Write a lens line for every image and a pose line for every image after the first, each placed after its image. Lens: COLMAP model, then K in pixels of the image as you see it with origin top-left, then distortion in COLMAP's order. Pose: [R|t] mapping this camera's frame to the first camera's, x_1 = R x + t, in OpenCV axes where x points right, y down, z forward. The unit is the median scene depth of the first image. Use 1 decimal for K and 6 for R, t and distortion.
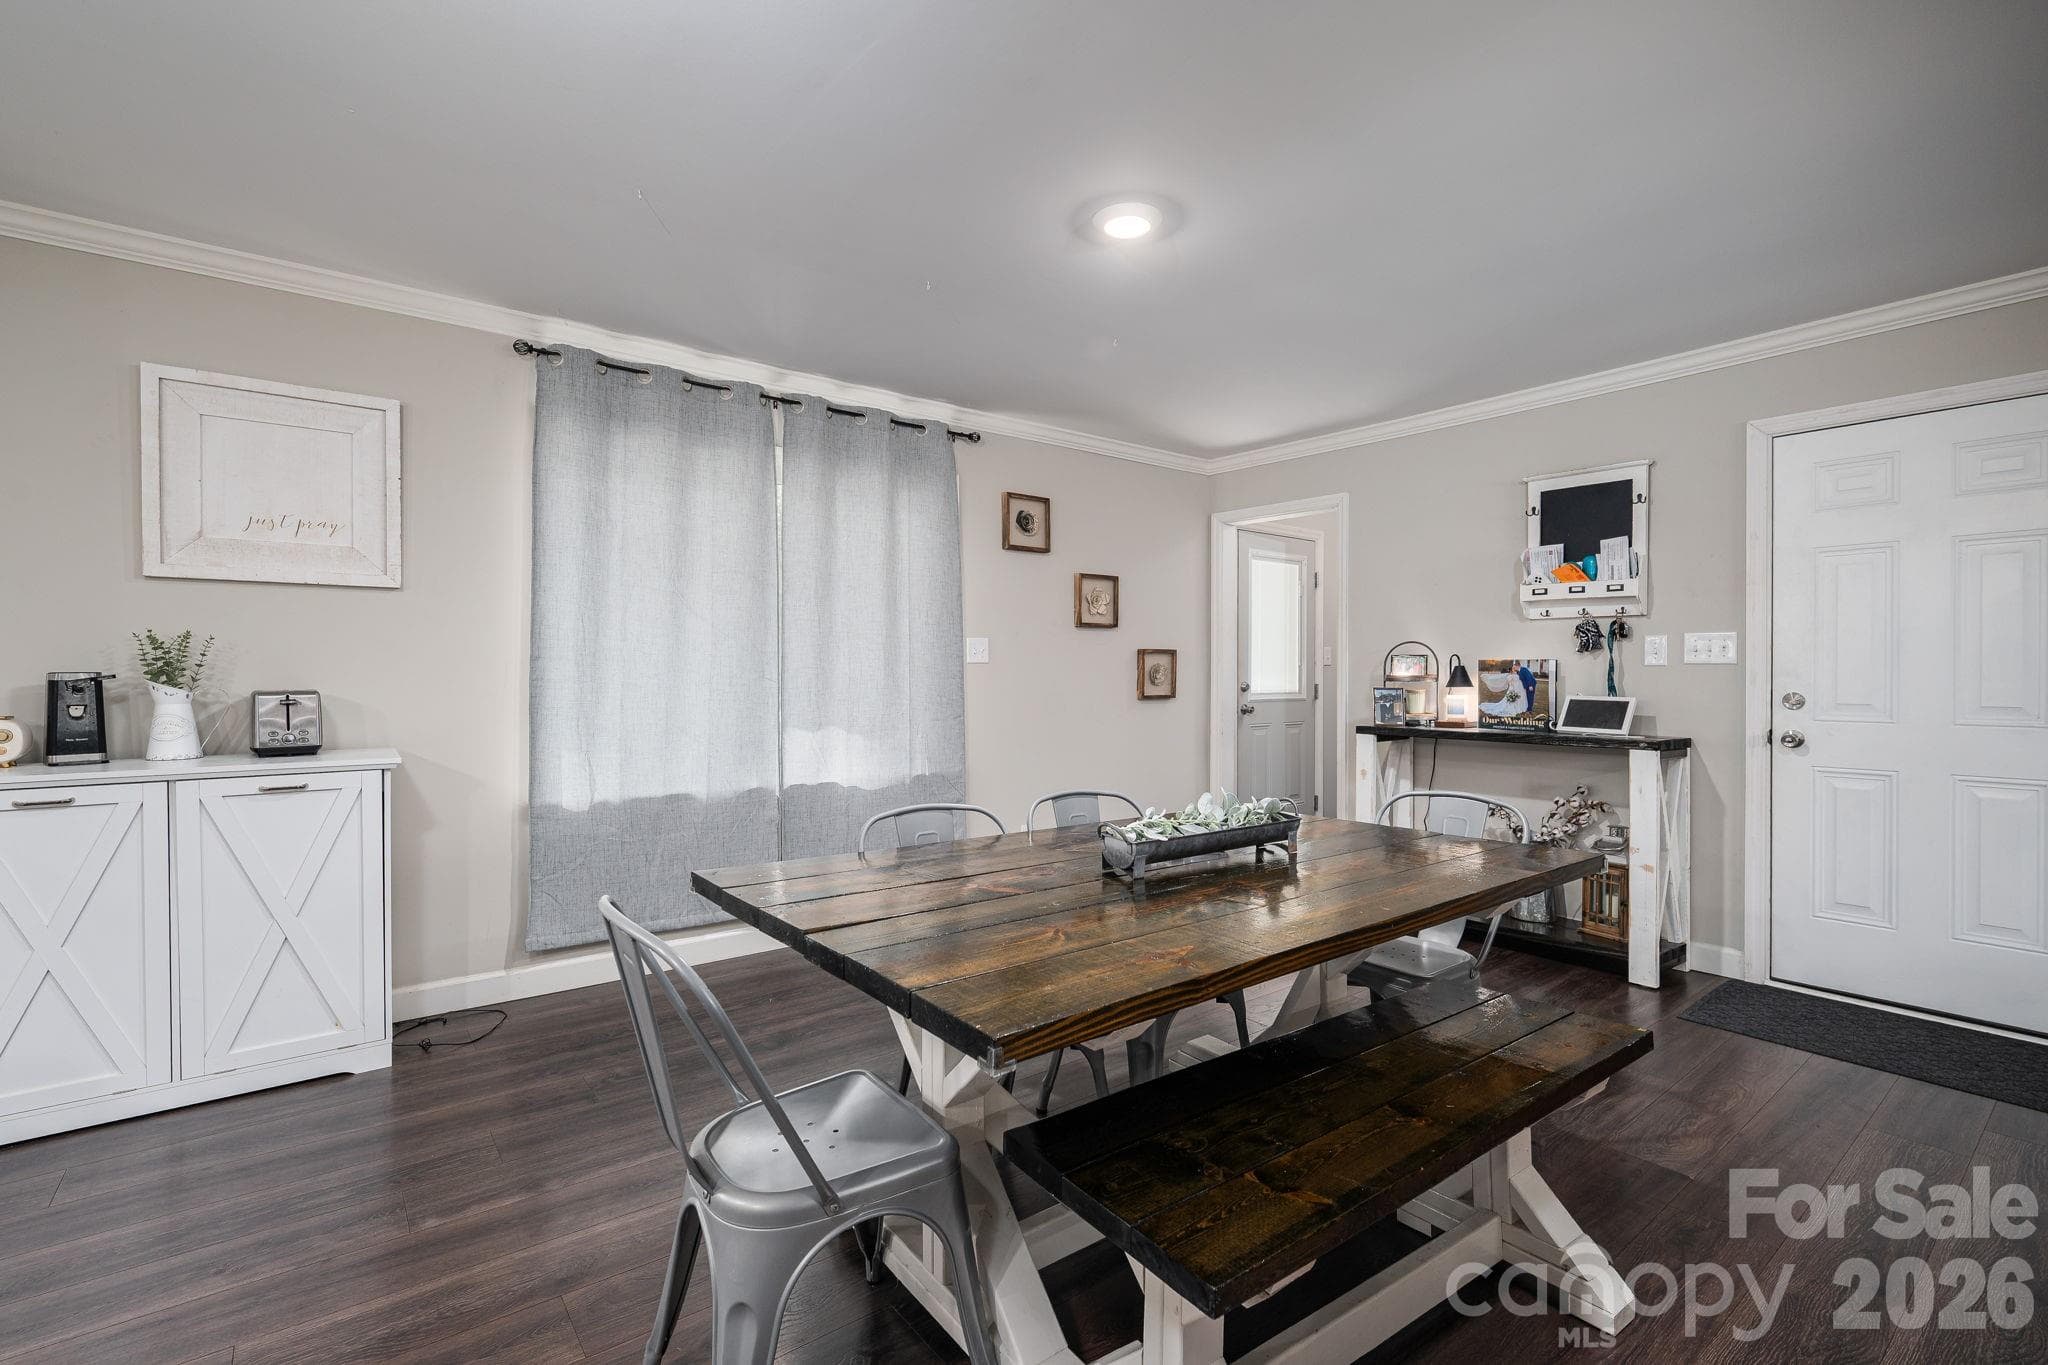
lens RADIAL K [[925.7, 0, 1015.7], [0, 925.7, 675.3], [0, 0, 1]] dist [-0.000702, -0.000389]
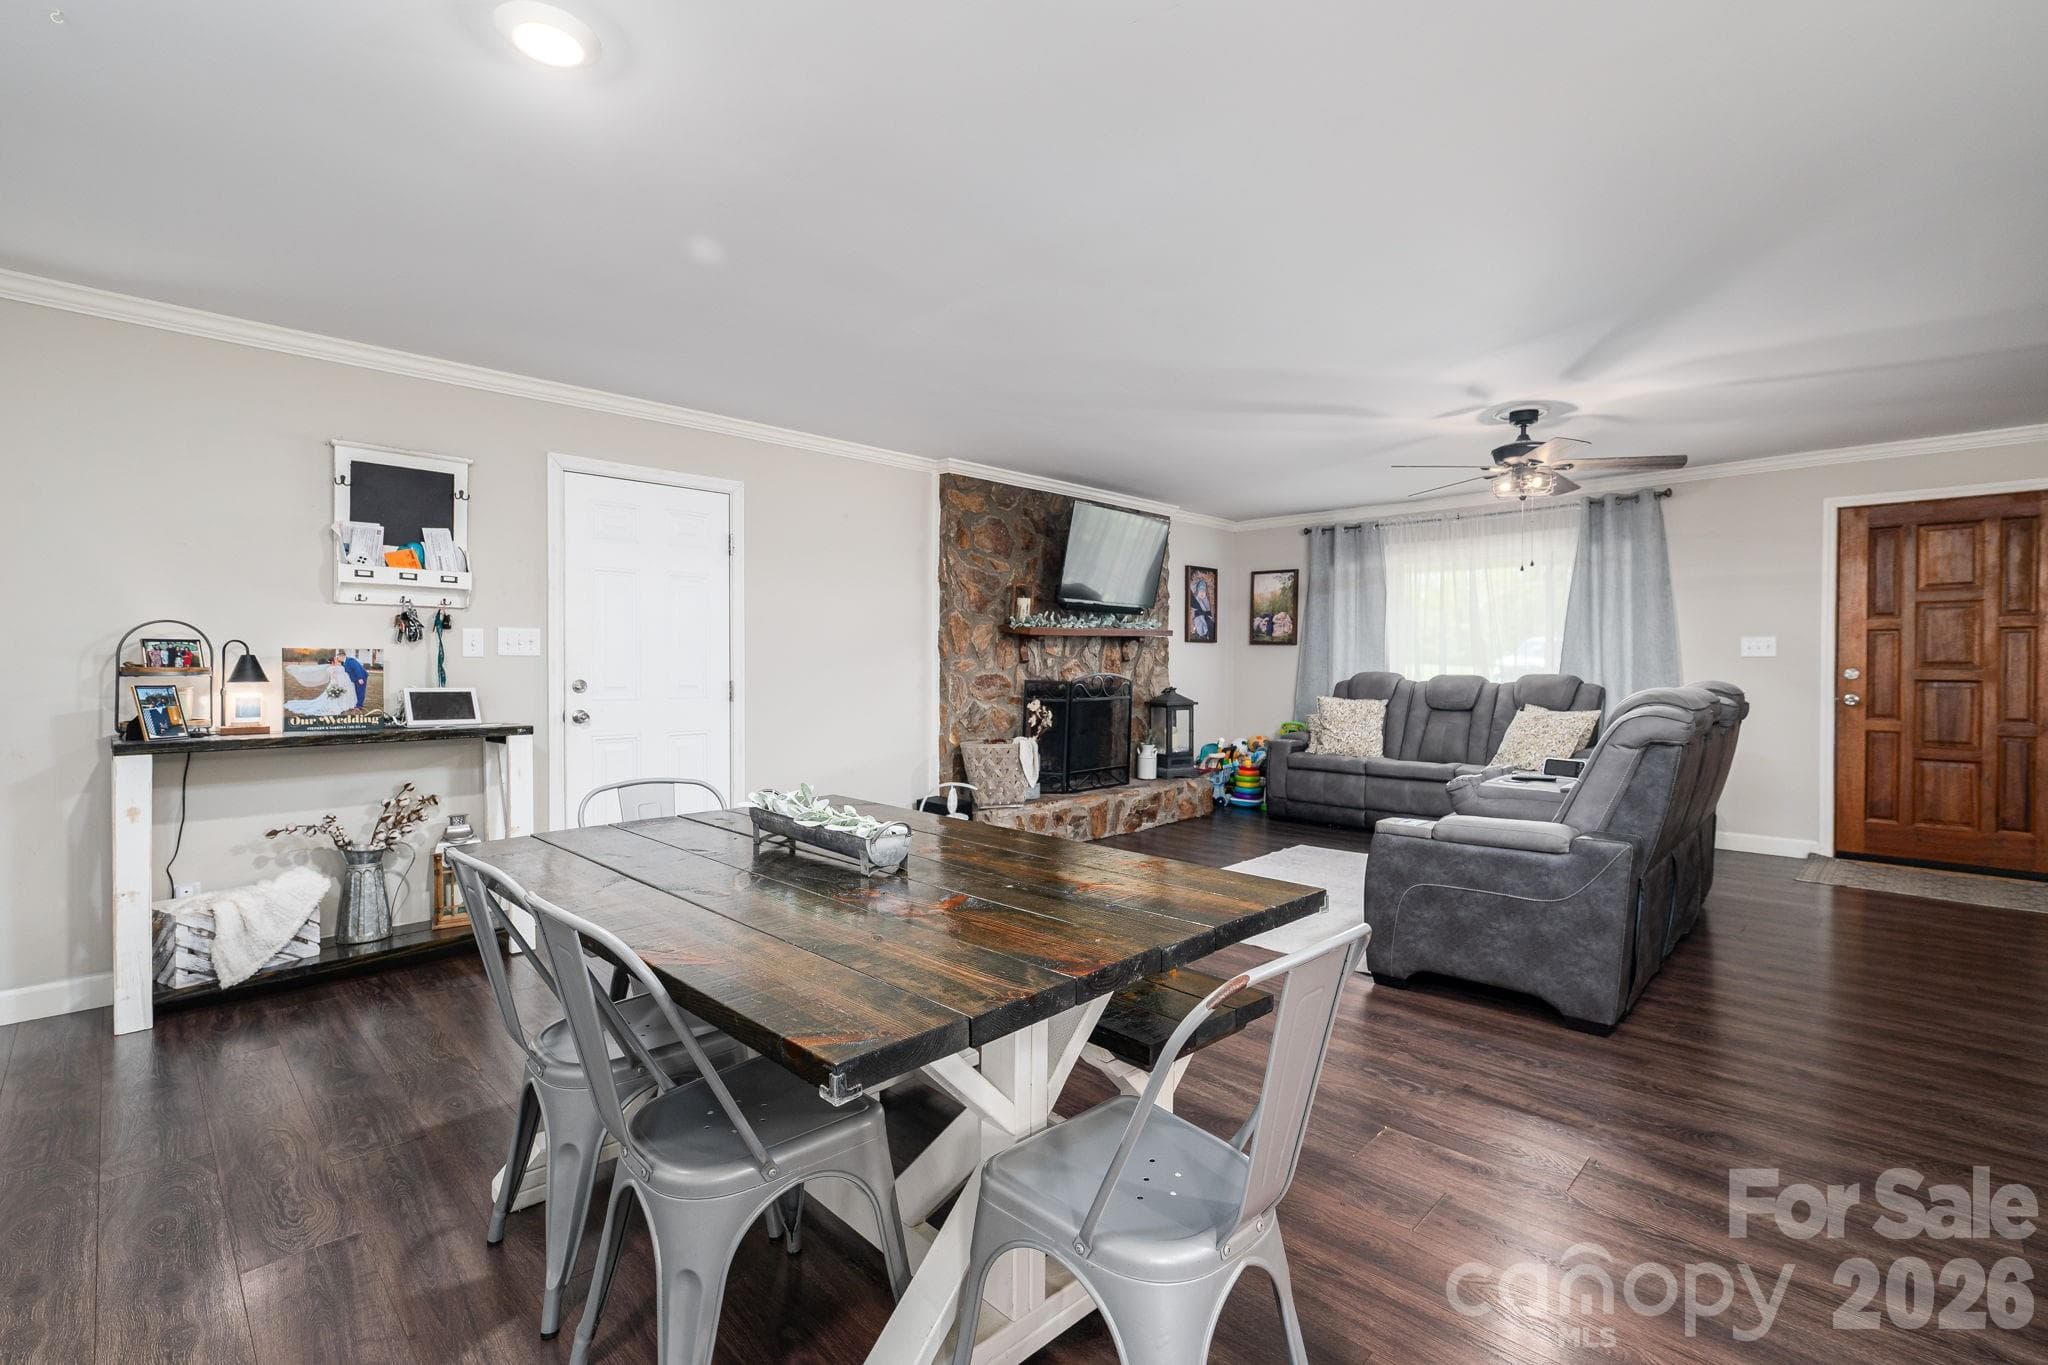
lens RADIAL K [[925.7, 0, 1015.7], [0, 925.7, 675.3], [0, 0, 1]] dist [-0.000702, -0.000389]
pose [[-0.128202, -0.015712, 0.991624, -0.402450], [-0.000021, 0.999875, 0.015840, -0.005923], [-0.991748, 0.002010, -0.128186, 0.485639]]
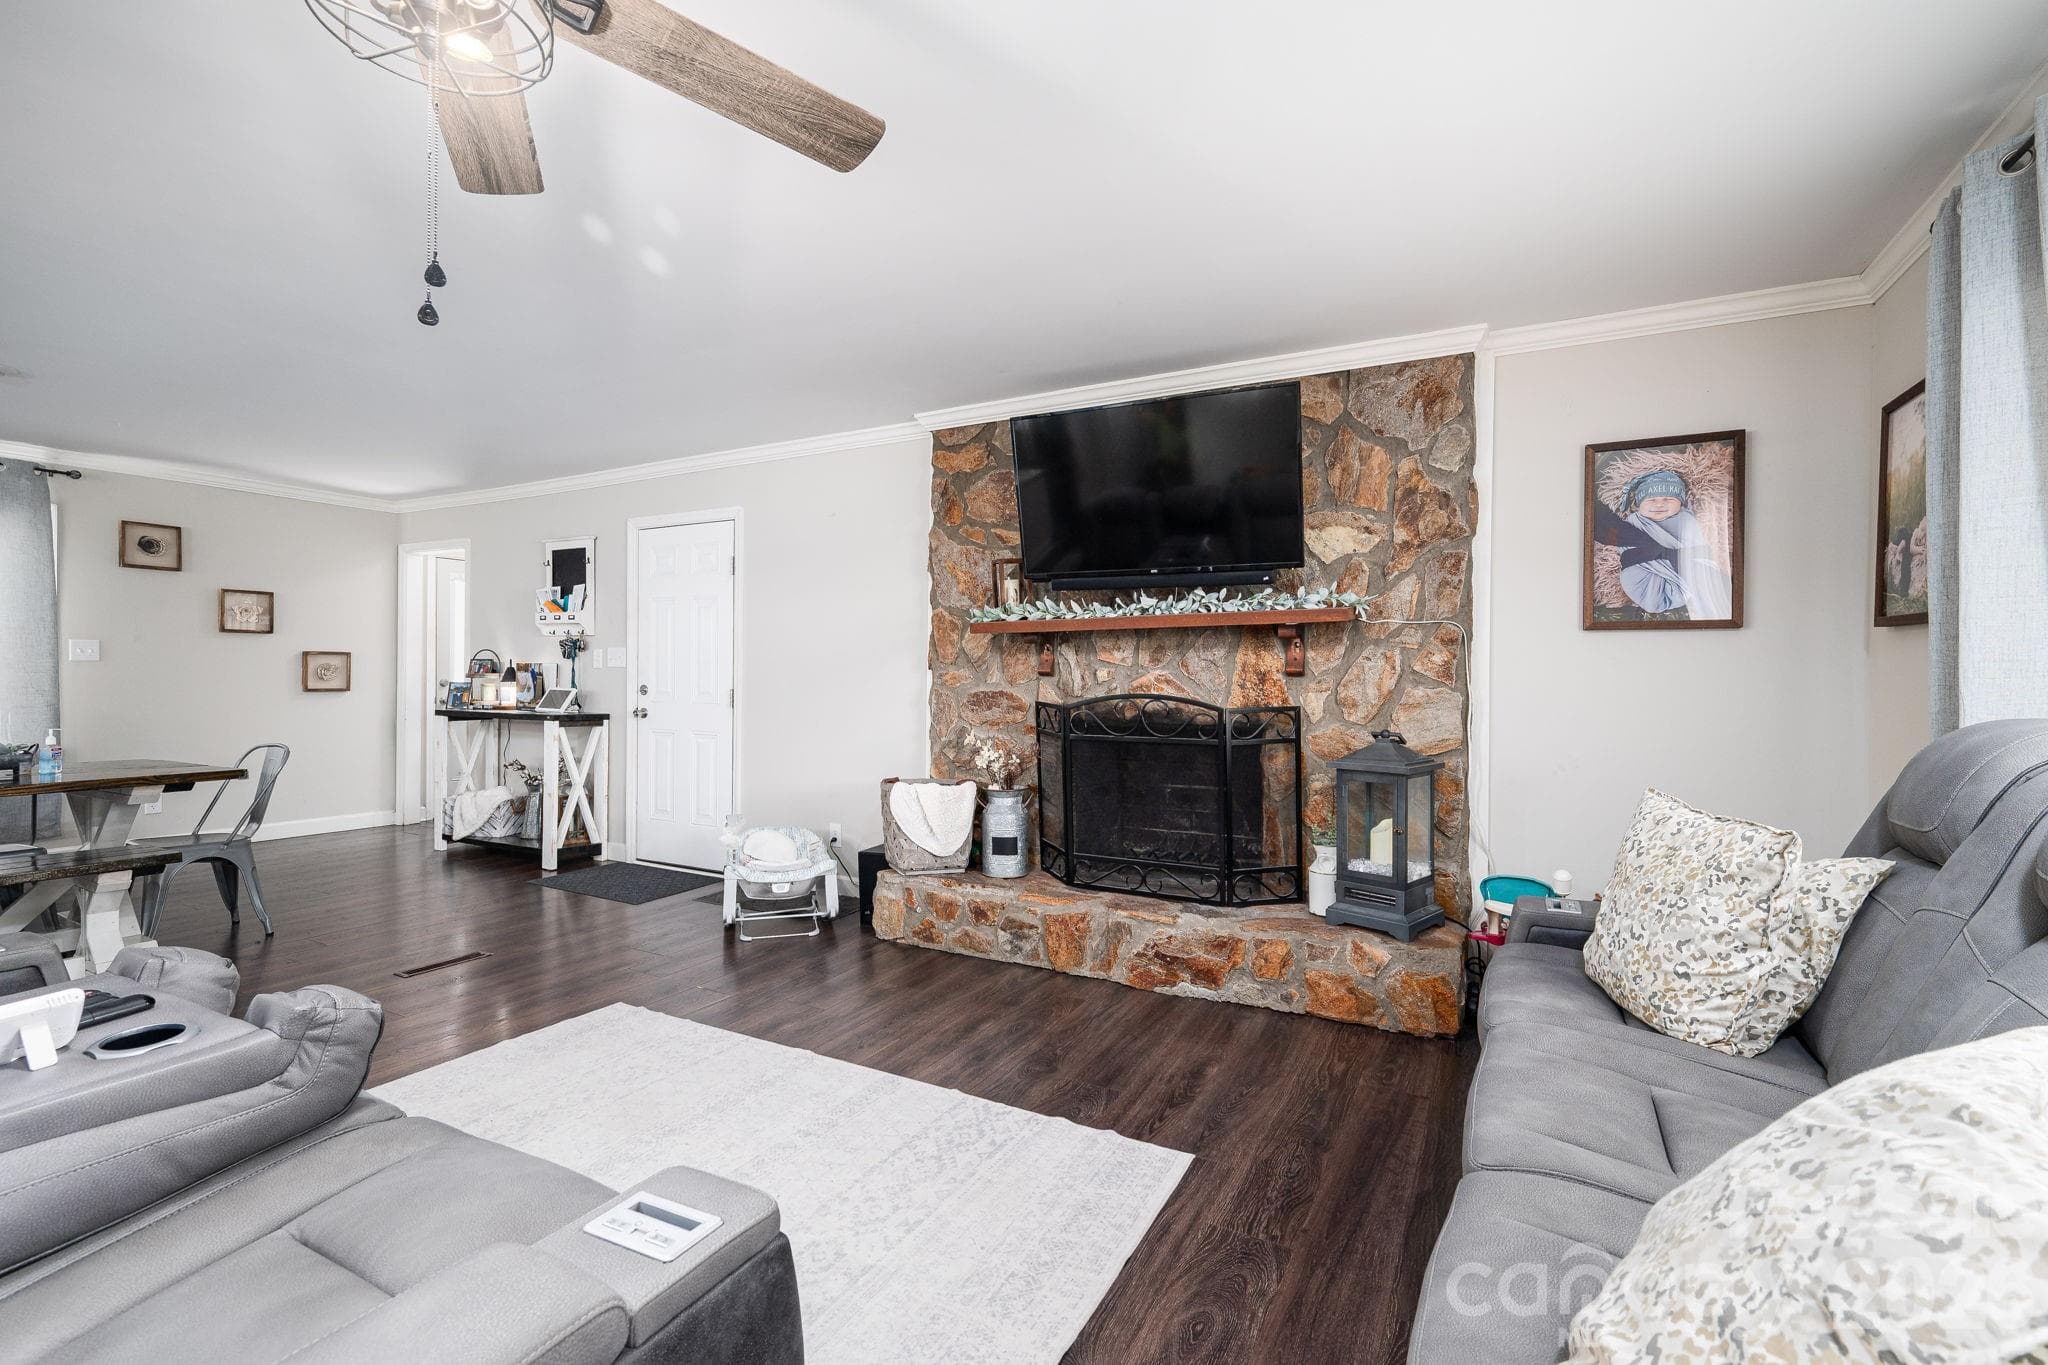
lens RADIAL K [[889.6, 0, 1022.2], [0, 889.6, 674.6], [0, 0, 1]] dist [-0.003948, -0.000497]
pose [[0.916086, 0.006782, 0.400925, 0.694970], [-0.006548, 0.999977, -0.001955, -0.000985], [-0.400929, -0.000835, 0.916109, -0.615100]]
